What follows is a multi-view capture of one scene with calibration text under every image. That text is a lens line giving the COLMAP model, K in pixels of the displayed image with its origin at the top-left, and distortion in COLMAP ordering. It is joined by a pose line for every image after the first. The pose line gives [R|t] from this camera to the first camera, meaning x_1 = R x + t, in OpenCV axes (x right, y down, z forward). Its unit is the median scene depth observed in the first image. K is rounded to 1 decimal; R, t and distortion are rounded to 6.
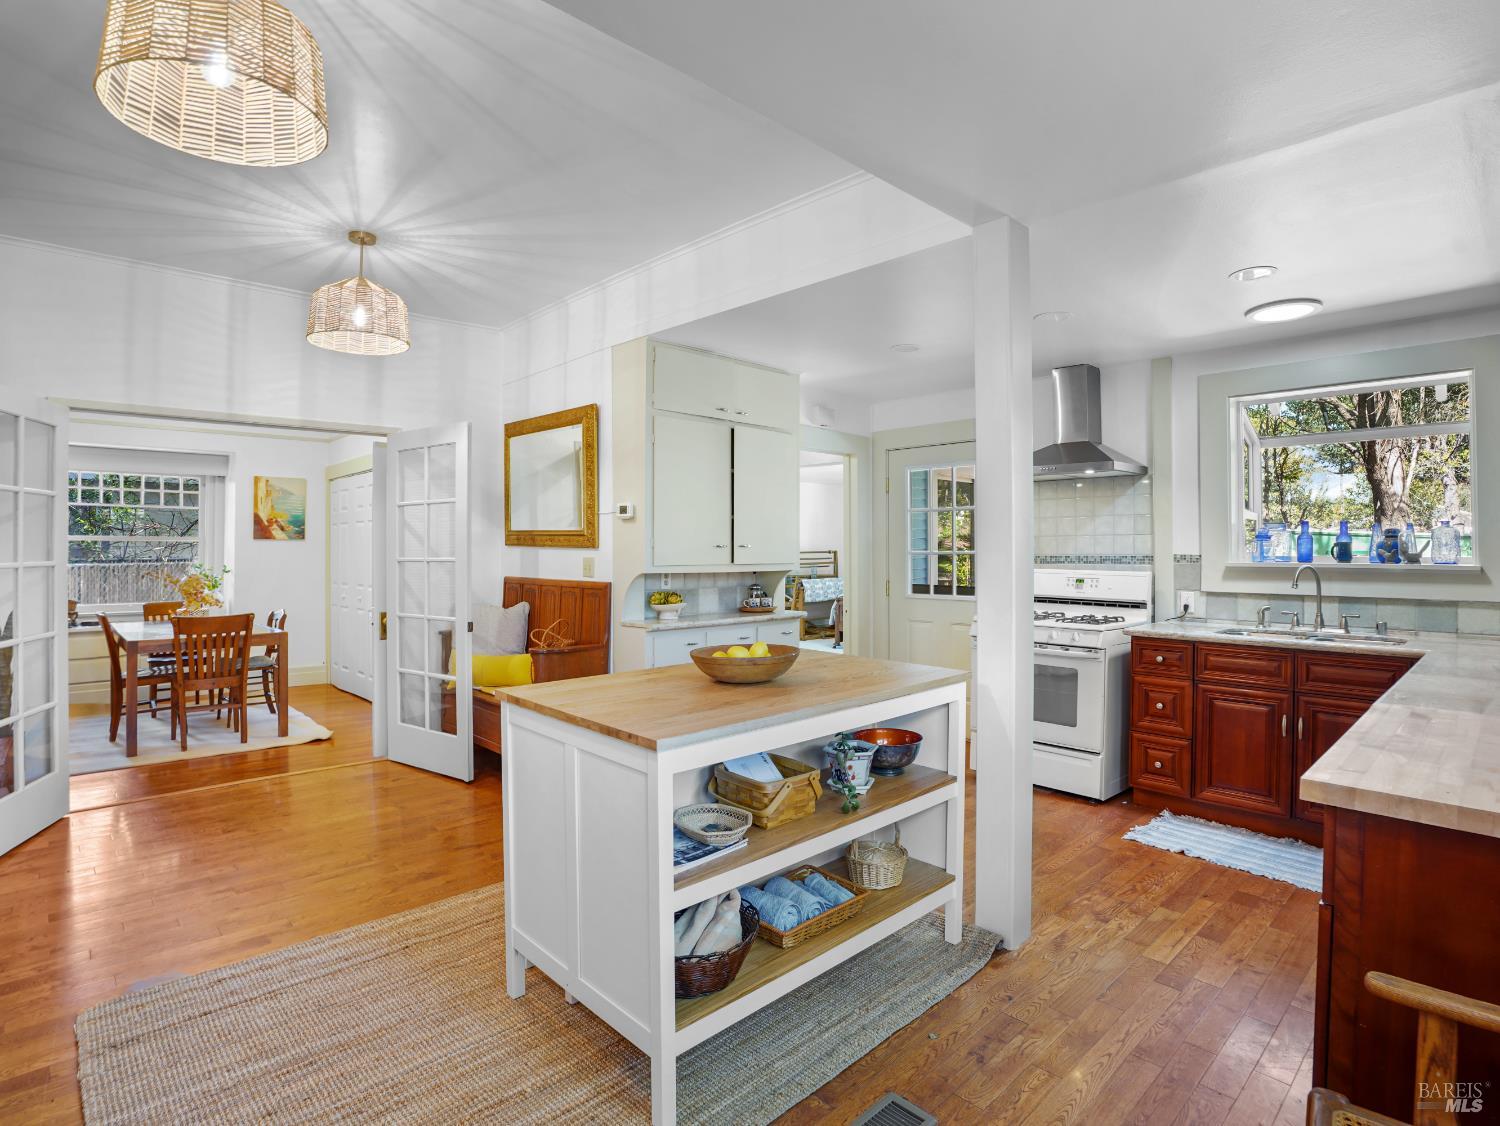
lens RADIAL K [[768.7, 0, 750.0], [0, 768.7, 563.0], [0, 0, 1]] dist [-0.085427, 0.000796]
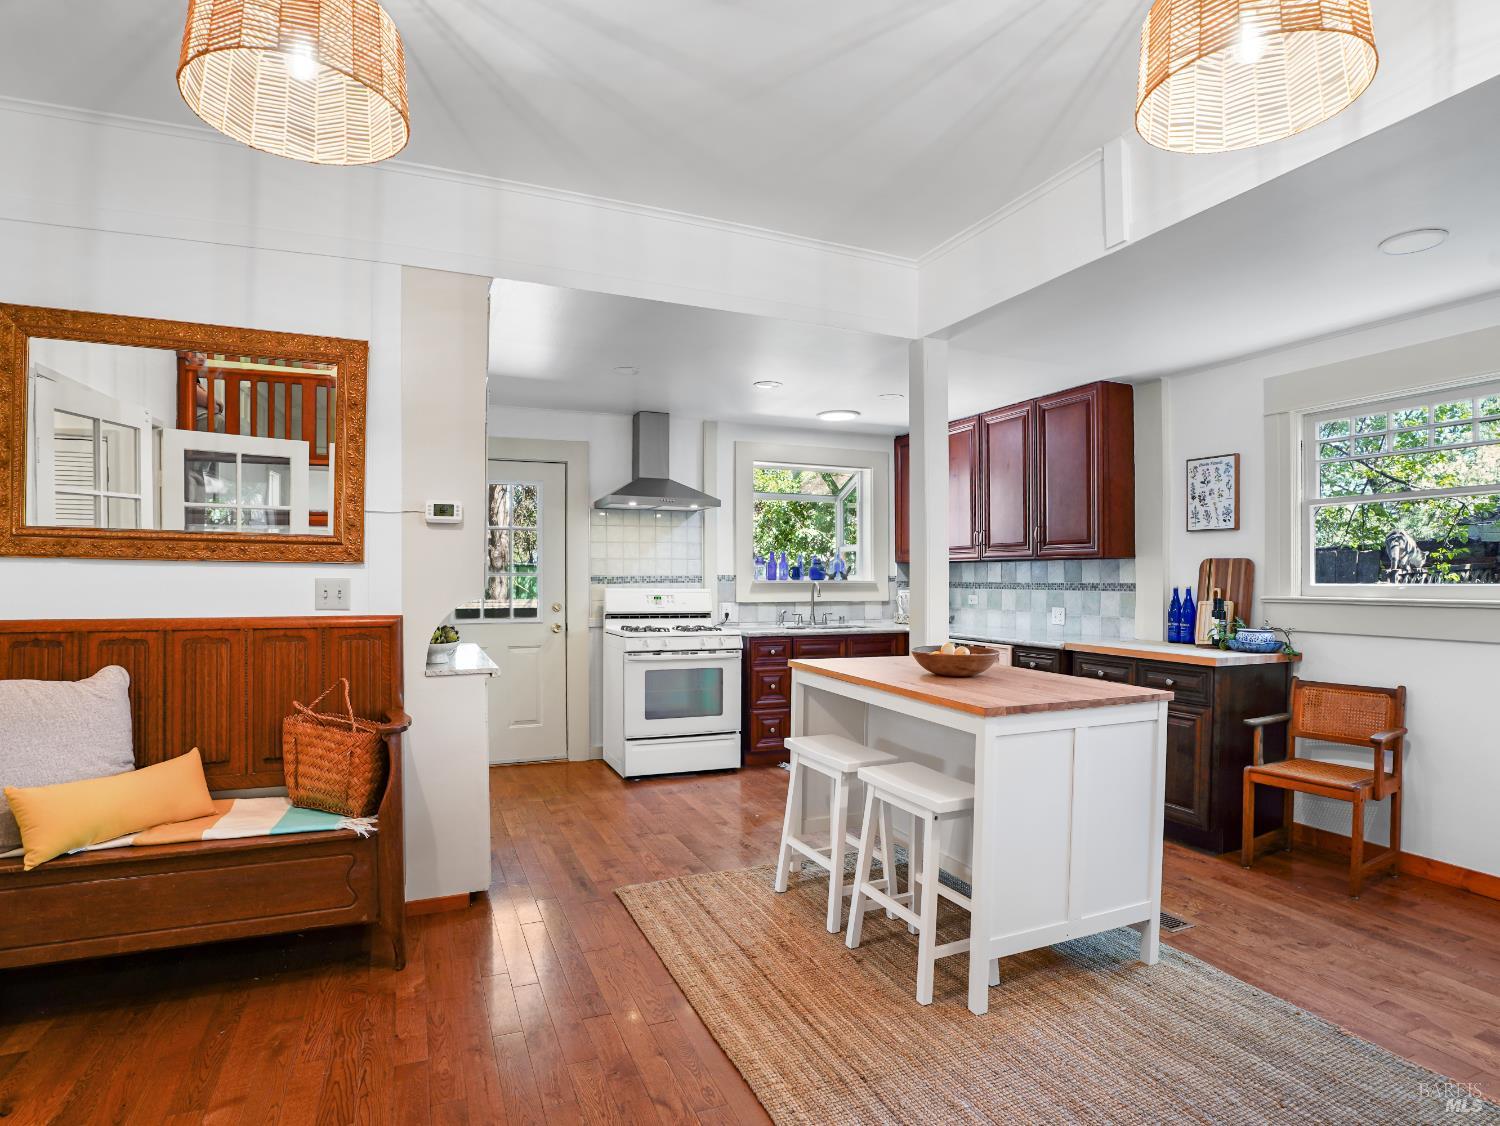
lens RADIAL K [[802.3, 0, 754.5], [0, 802.3, 586.6], [0, 0, 1]] dist [-0.001682, 0.000045]
pose [[0.346787, -0.012365, 0.937862, -0.724224], [0.016639, 0.999837, 0.007029, 0.000385], [-0.937796, 0.013168, 0.346936, 0.460197]]
